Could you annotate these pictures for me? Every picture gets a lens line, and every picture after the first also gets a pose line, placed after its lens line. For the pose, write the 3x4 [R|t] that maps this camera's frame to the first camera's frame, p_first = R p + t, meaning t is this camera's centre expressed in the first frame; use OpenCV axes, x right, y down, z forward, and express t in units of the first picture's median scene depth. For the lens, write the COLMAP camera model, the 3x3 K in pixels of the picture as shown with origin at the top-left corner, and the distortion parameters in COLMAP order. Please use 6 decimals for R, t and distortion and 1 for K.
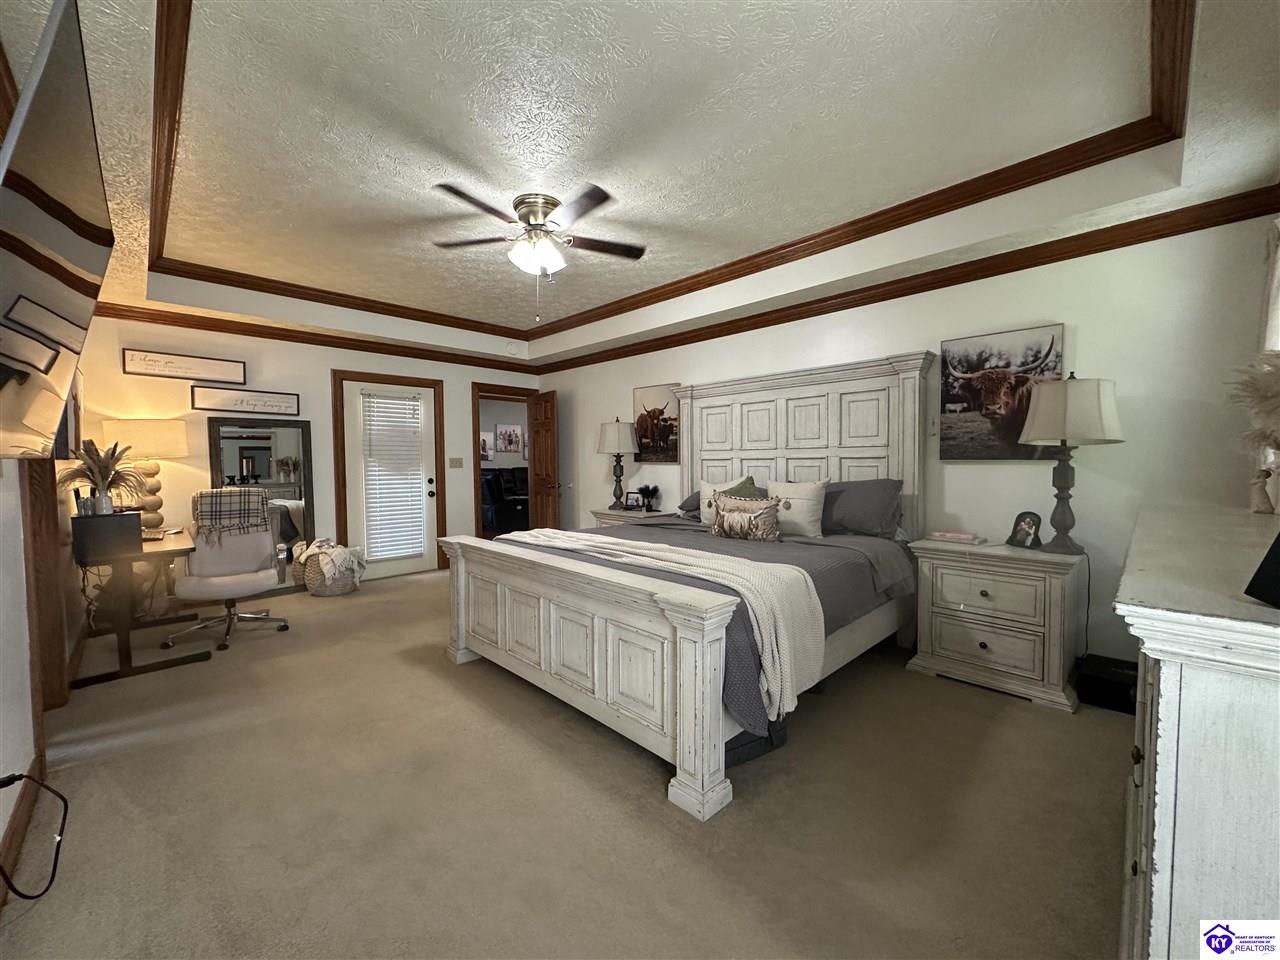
lens RADIAL K [[514.1, 0, 640.0], [0, 514.1, 480.0], [0, 0, 1]] dist [-0.002600, 0.000642]
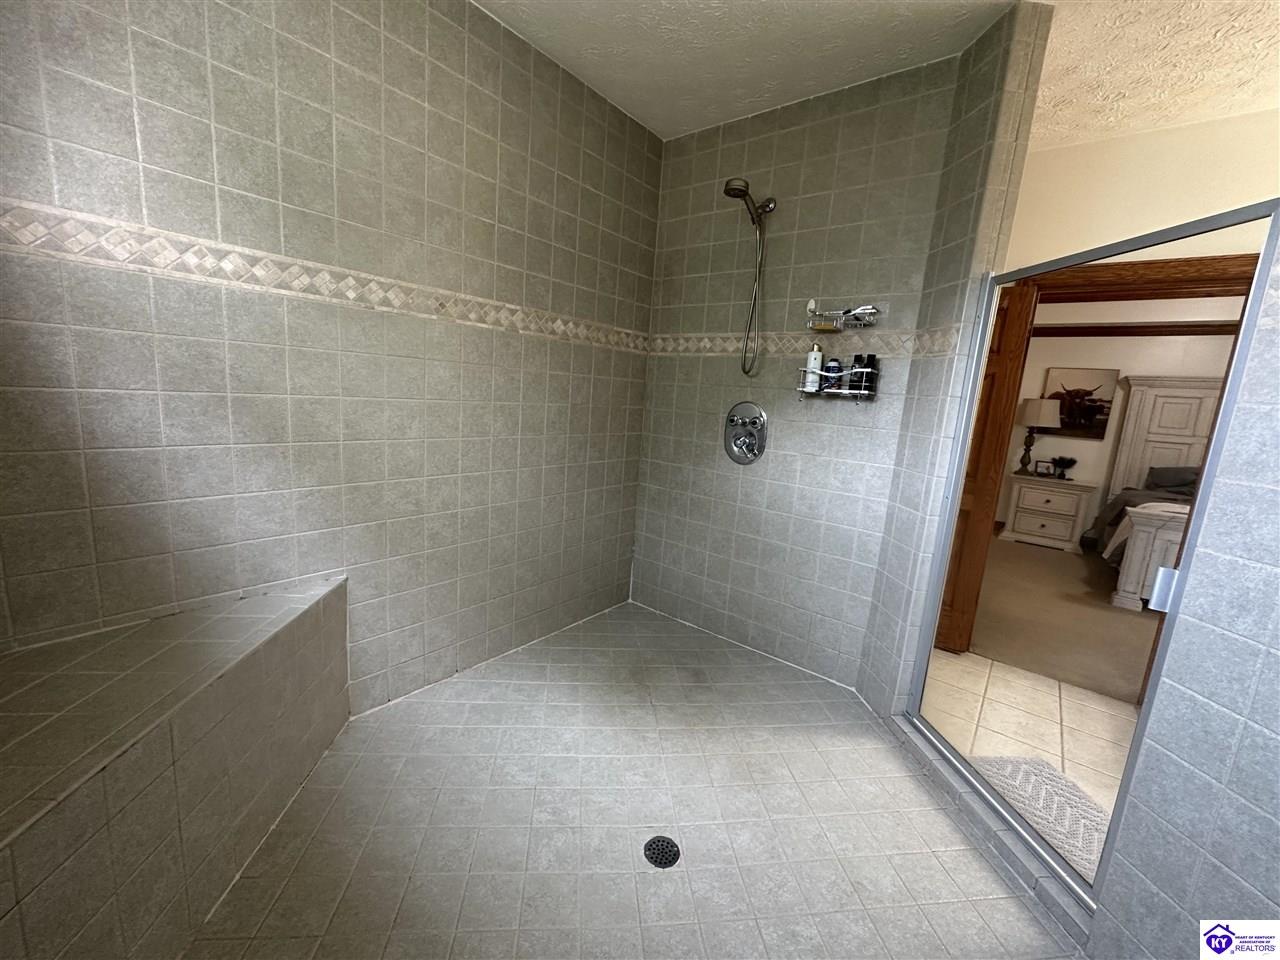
lens RADIAL K [[514.1, 0, 640.0], [0, 514.1, 480.0], [0, 0, 1]] dist [-0.002600, 0.000642]
pose [[0.989009, 0.052879, 0.138075, -1.435623], [-0.070111, 0.989917, 0.123084, -0.016813], [-0.130174, -0.131412, 0.982744, -0.008649]]
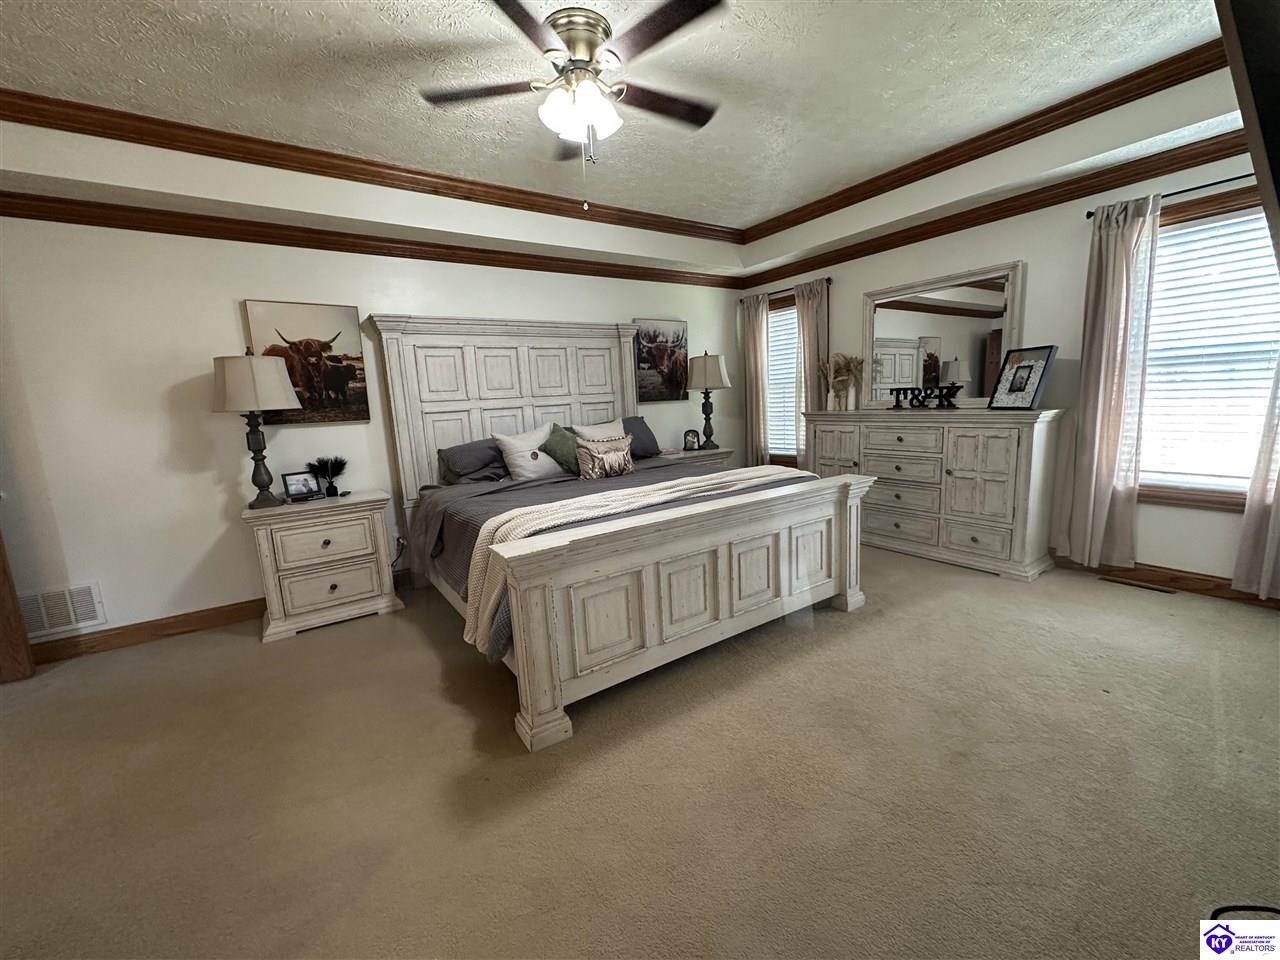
lens RADIAL K [[514.1, 0, 640.0], [0, 514.1, 480.0], [0, 0, 1]] dist [-0.002600, 0.000642]
pose [[0.171024, -0.154507, 0.973077, -0.748120], [0.090943, 0.985887, 0.140558, -0.023183], [-0.981061, 0.064456, 0.182662, 0.650151]]
